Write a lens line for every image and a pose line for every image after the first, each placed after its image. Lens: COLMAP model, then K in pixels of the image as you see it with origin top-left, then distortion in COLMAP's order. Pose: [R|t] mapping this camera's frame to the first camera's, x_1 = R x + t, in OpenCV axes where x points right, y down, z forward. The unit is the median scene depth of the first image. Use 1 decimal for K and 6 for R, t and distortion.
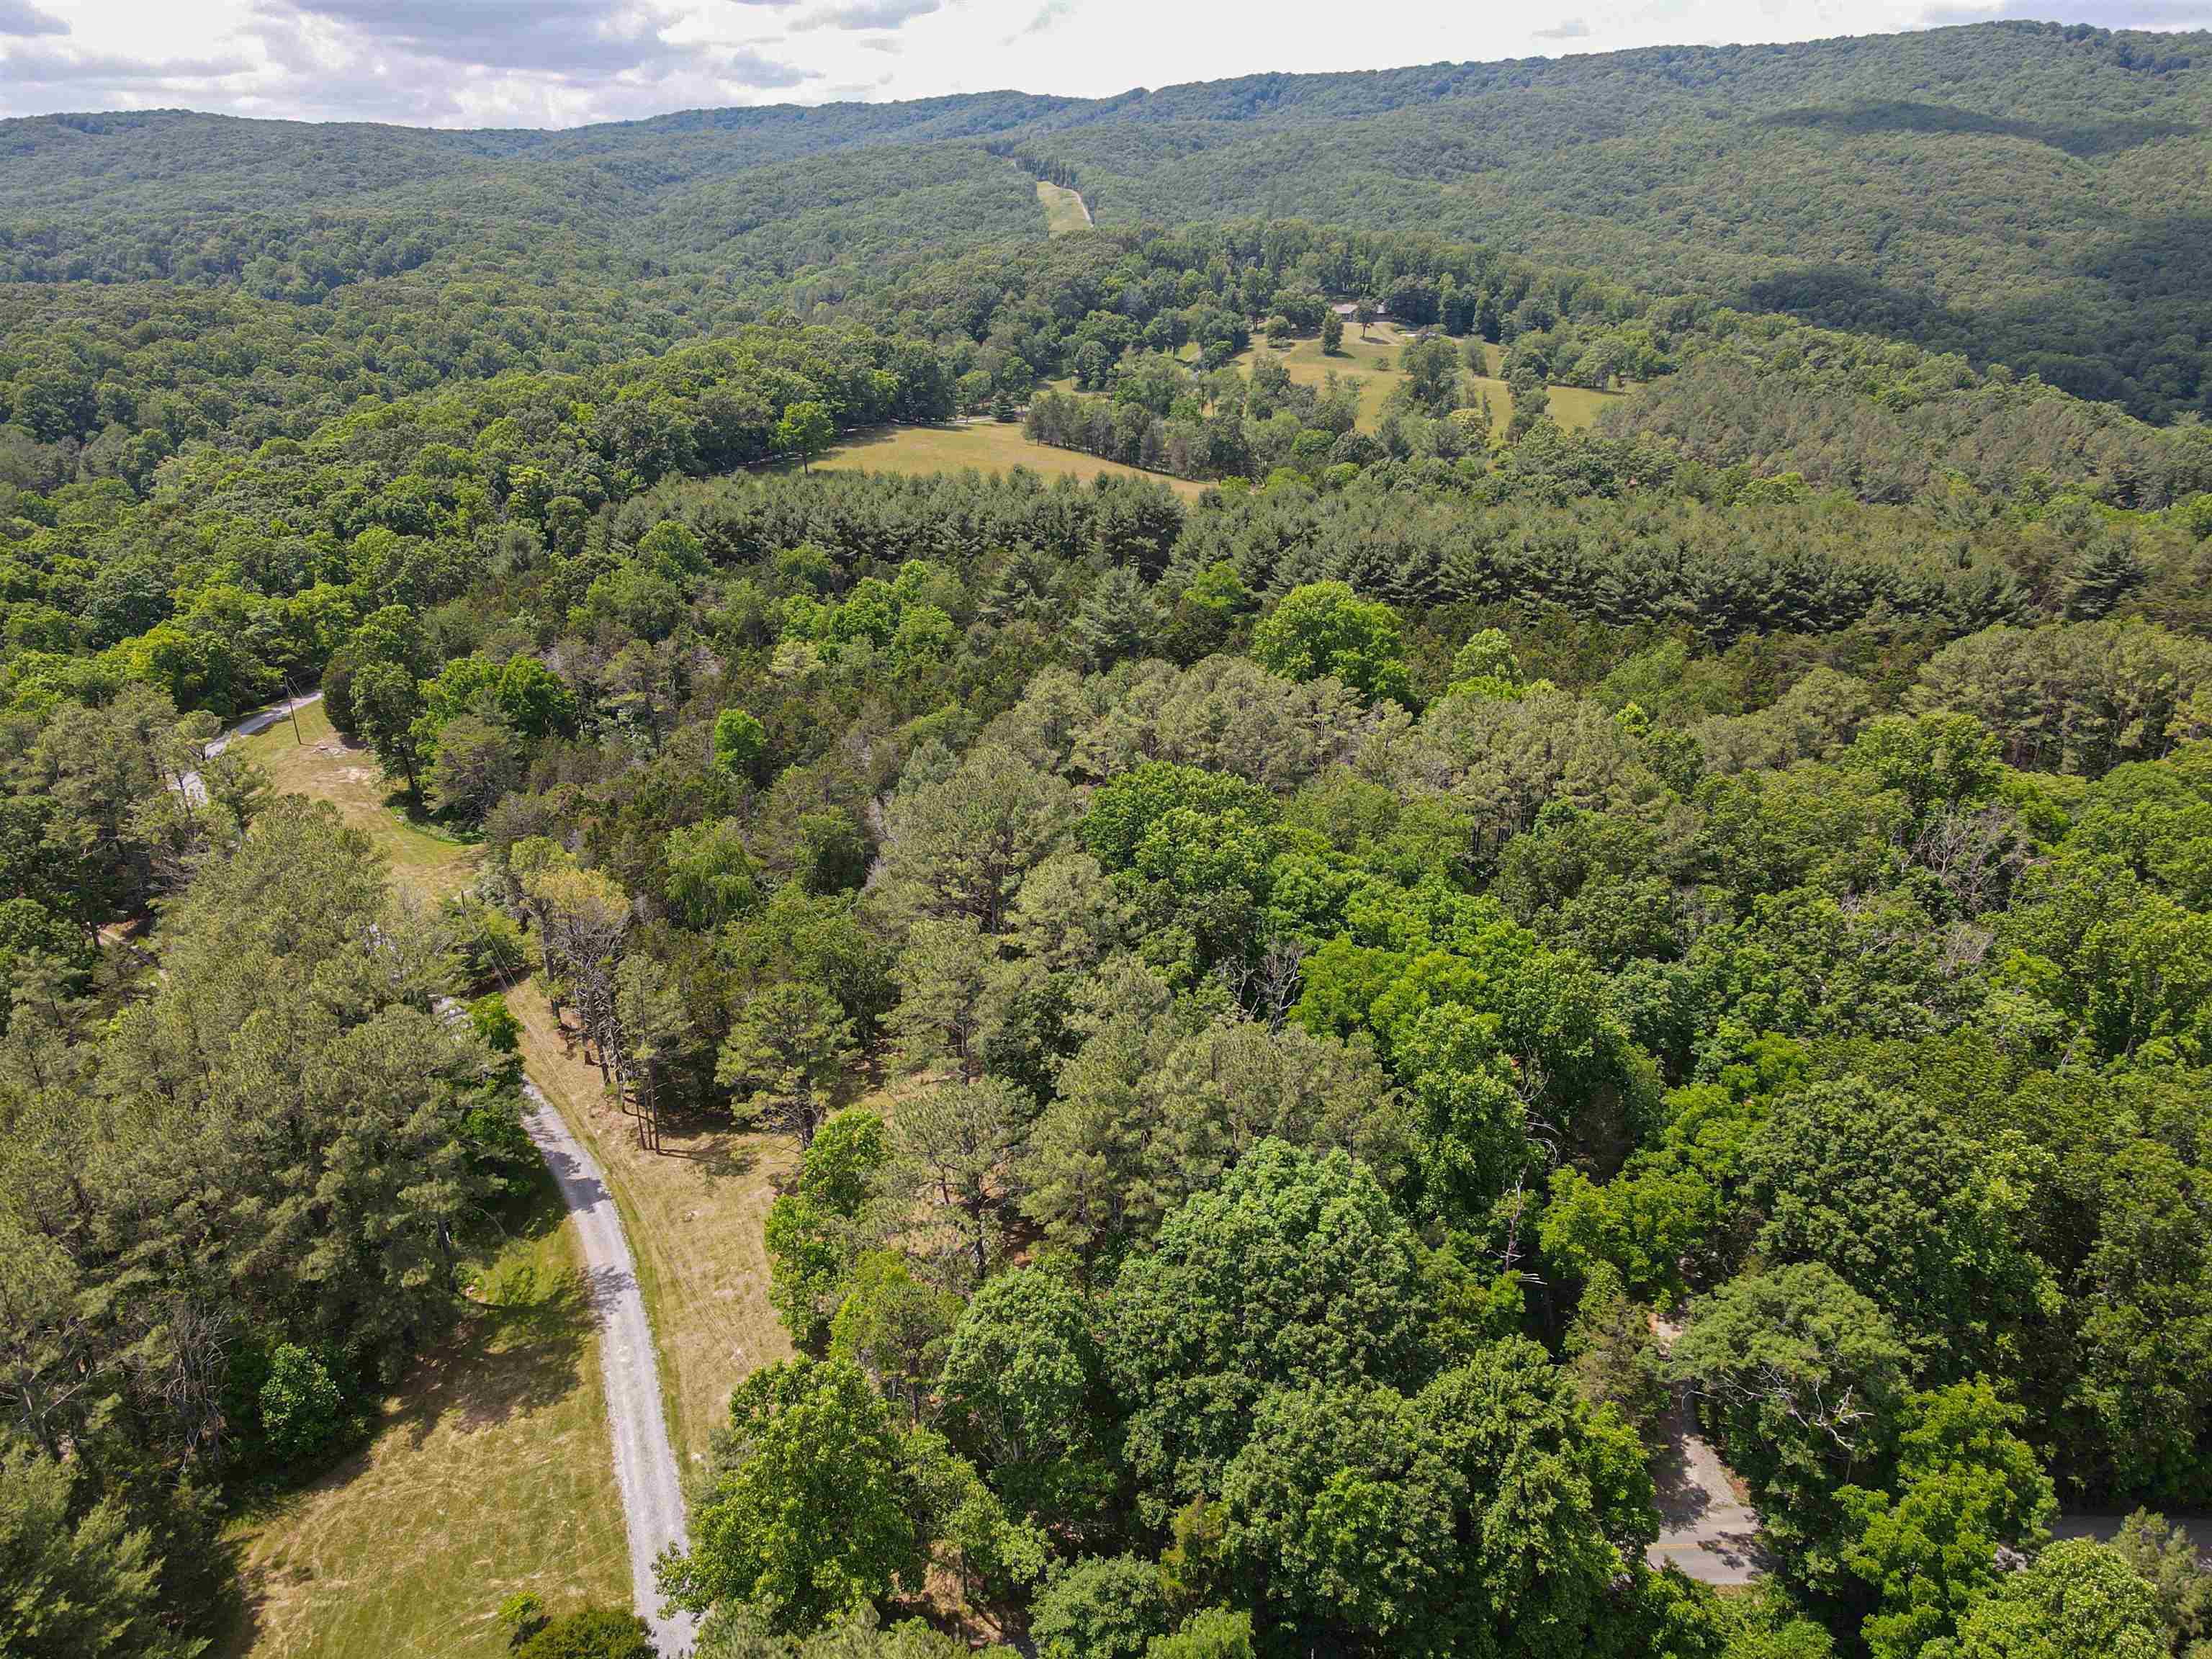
lens RADIAL K [[1613.7, 0, 1102.8], [0, 1613.7, 832.6], [0, 0, 1]] dist [0.002320, 0.027849]
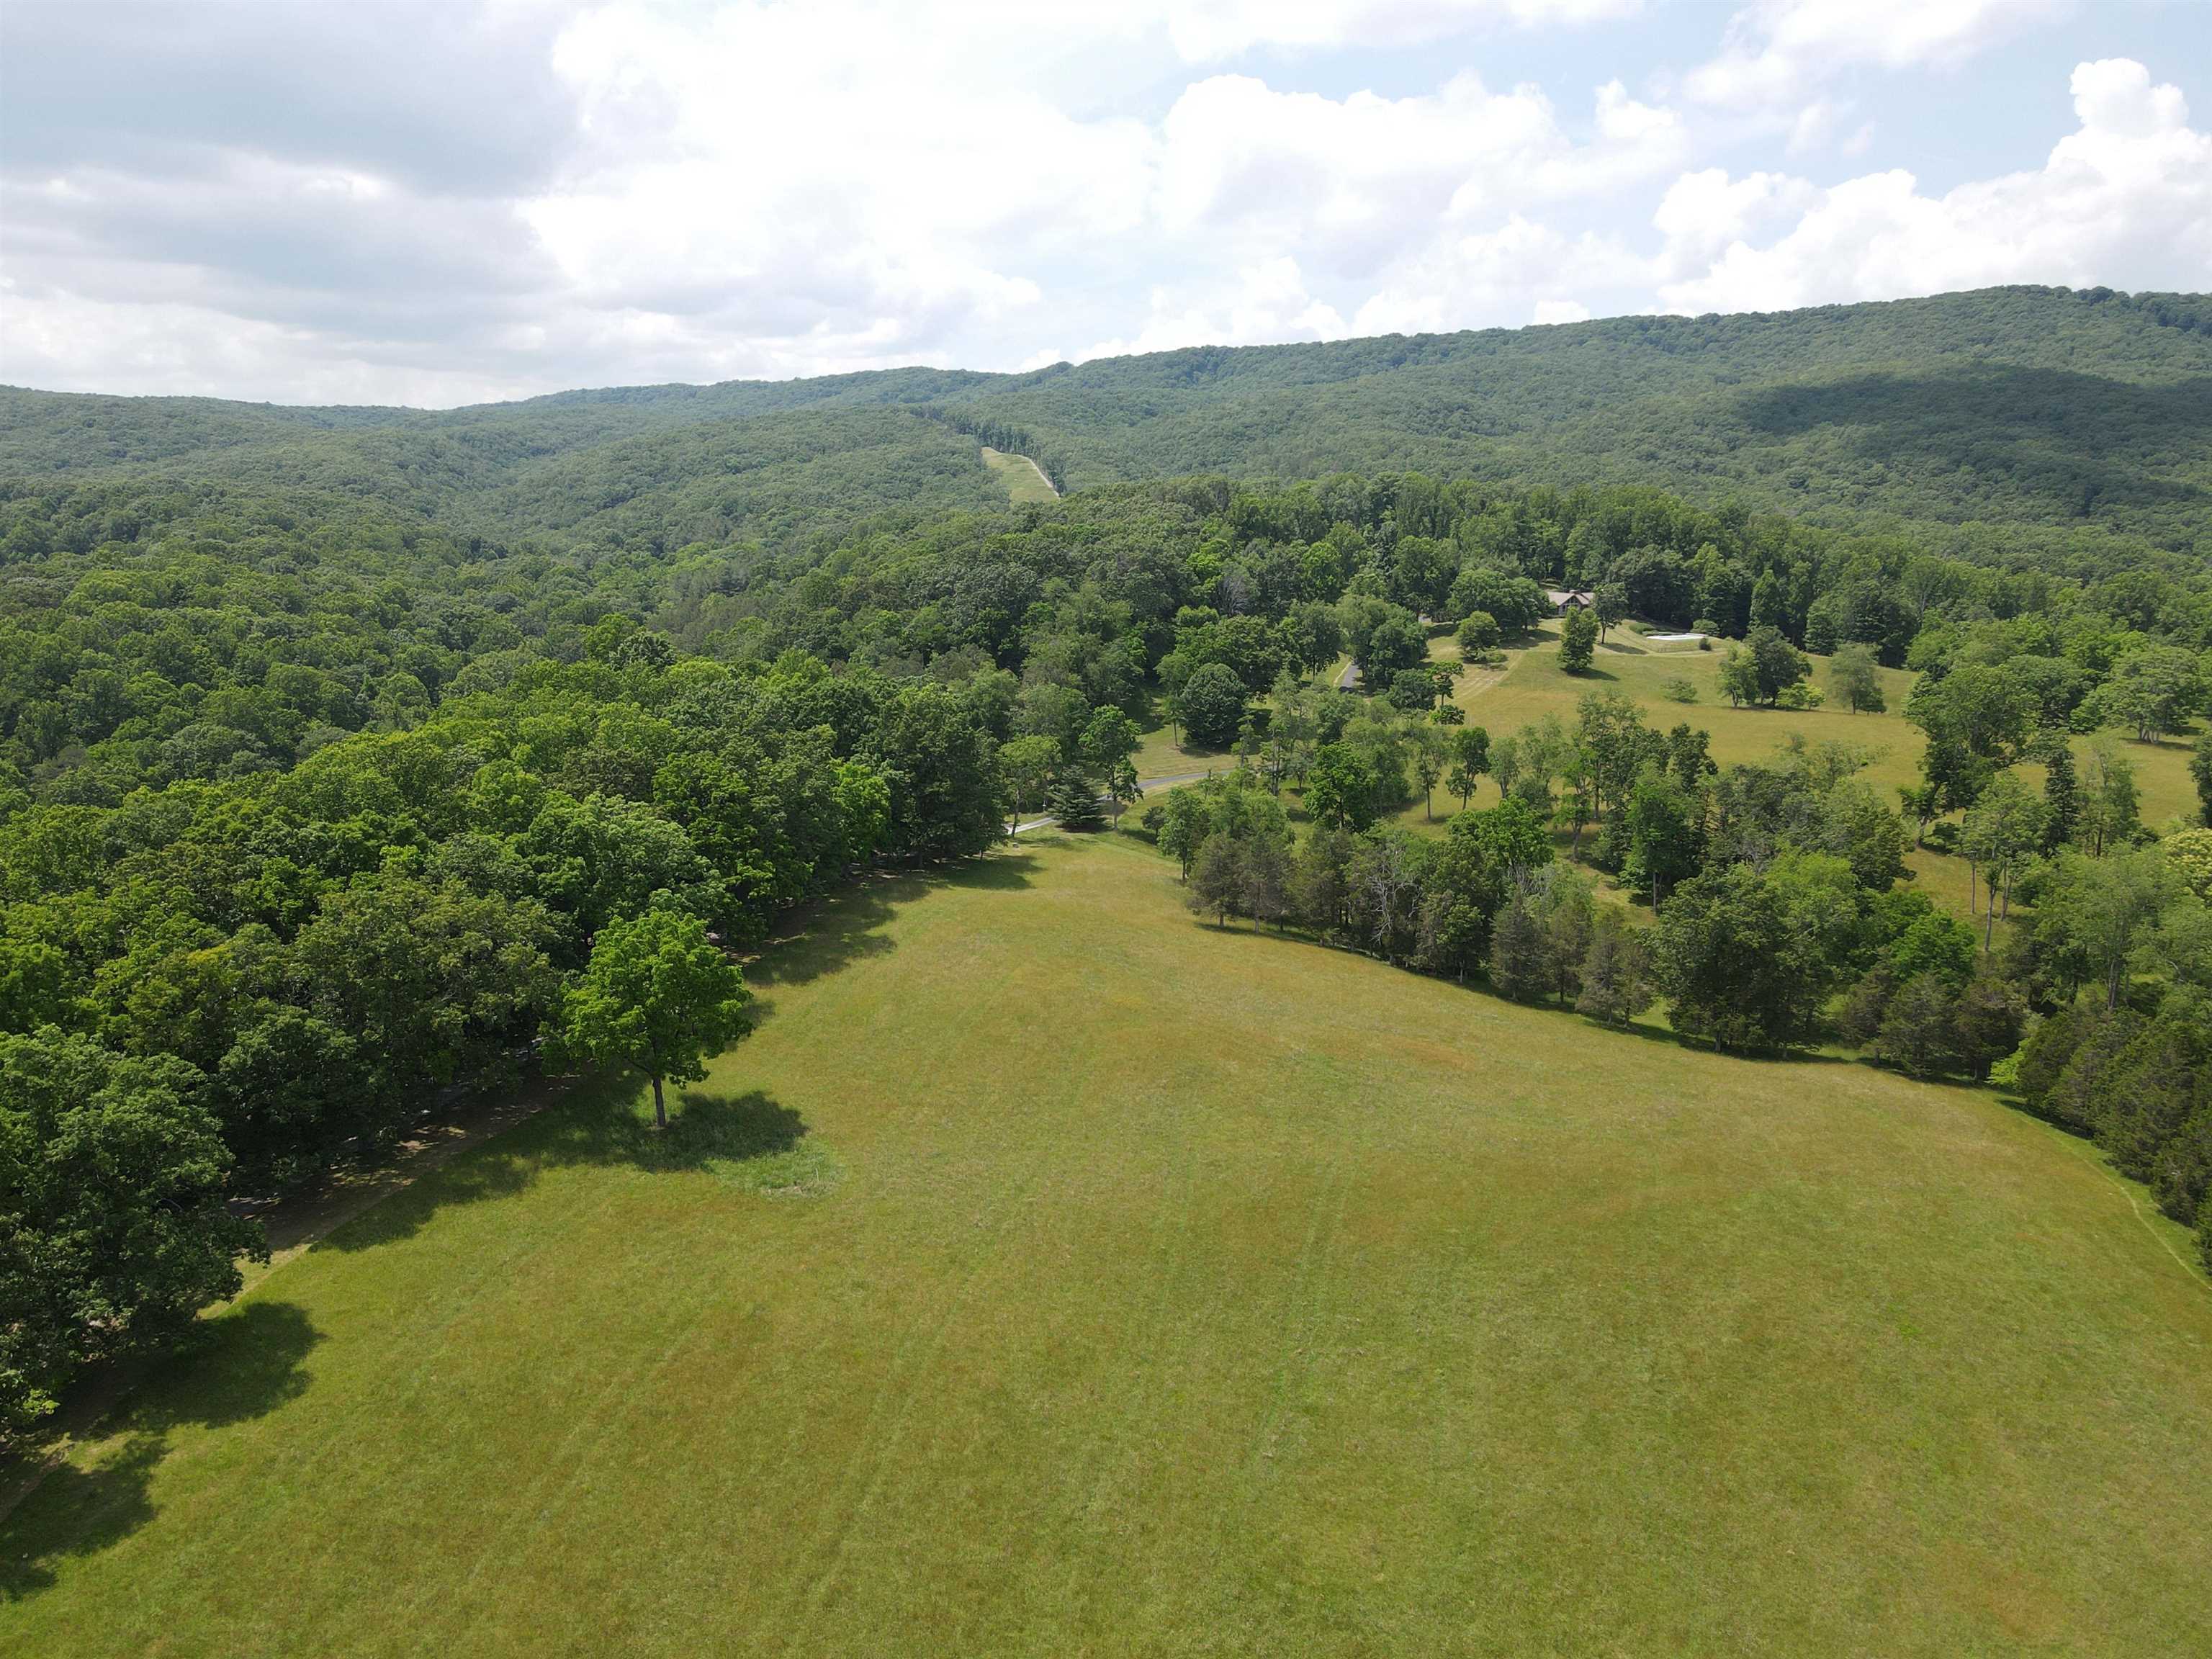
lens RADIAL K [[1613.7, 0, 1102.8], [0, 1613.7, 832.6], [0, 0, 1]] dist [0.002320, 0.027849]
pose [[0.997552, -0.018830, 0.067345, -0.102506], [0.029472, 0.986561, -0.160715, -0.201407], [-0.063413, 0.162306, 0.984701, 0.590346]]
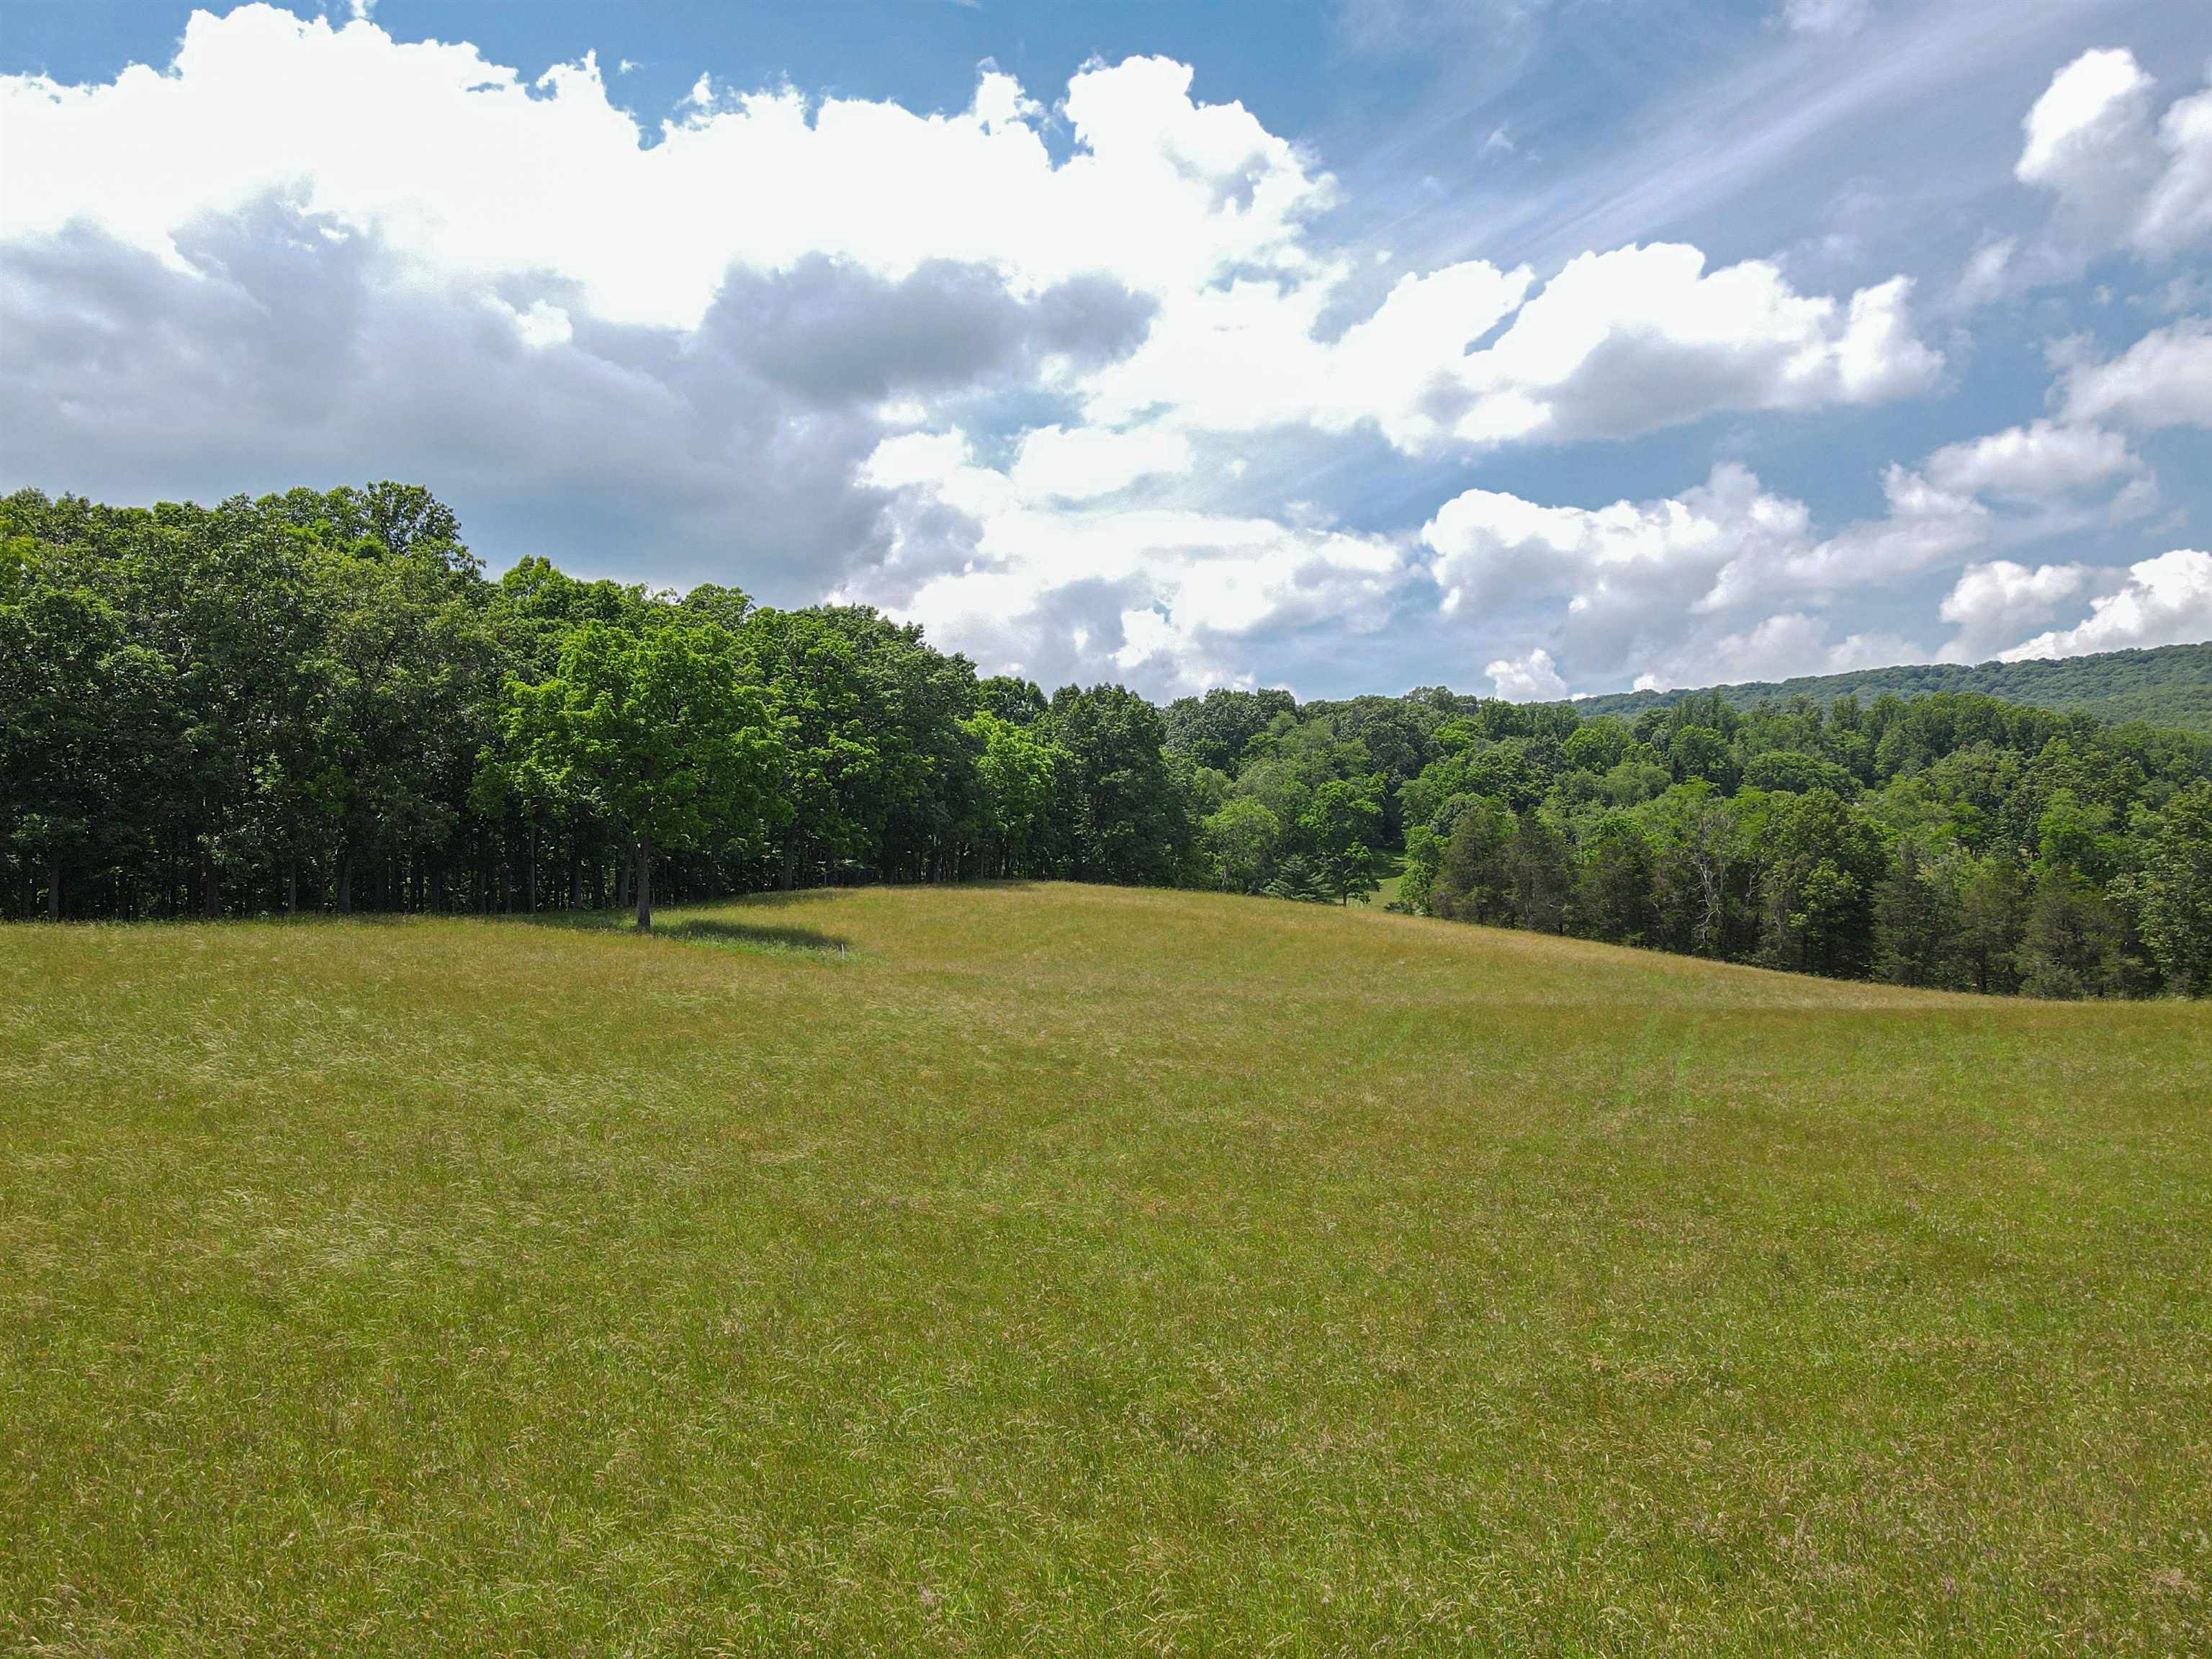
lens RADIAL K [[1613.7, 0, 1102.8], [0, 1613.7, 832.6], [0, 0, 1]] dist [0.002320, 0.027849]
pose [[0.996677, 0.002955, -0.081398, -0.091039], [-0.034742, 0.919301, -0.392019, -0.133363], [0.073671, 0.393545, 0.916349, 0.710008]]
